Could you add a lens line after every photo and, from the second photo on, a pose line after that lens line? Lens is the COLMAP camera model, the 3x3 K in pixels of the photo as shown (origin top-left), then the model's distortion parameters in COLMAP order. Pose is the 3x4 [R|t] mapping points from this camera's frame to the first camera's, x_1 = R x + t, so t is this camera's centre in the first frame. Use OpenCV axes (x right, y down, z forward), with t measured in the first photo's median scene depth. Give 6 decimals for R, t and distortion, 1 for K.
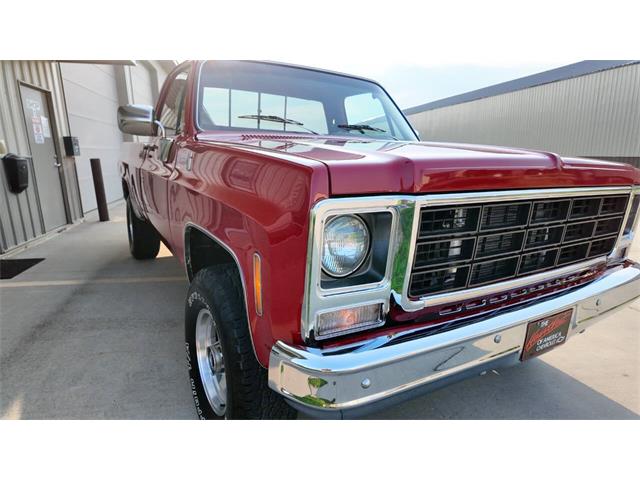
lens RADIAL K [[380.1, 0, 319.0], [0, 380.1, 240.9], [0, 0, 1]] dist [-0.001448, -0.005592]
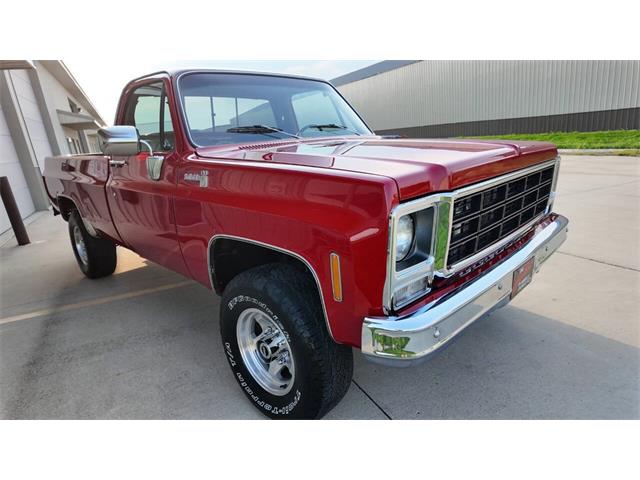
lens RADIAL K [[380.1, 0, 318.6], [0, 380.1, 240.2], [0, 0, 1]] dist [-0.001448, -0.005592]
pose [[0.965803, -0.152597, 0.209617, -0.275807], [0.143282, 0.987921, 0.059019, -0.053450], [-0.216091, -0.026966, 0.976001, -0.124925]]
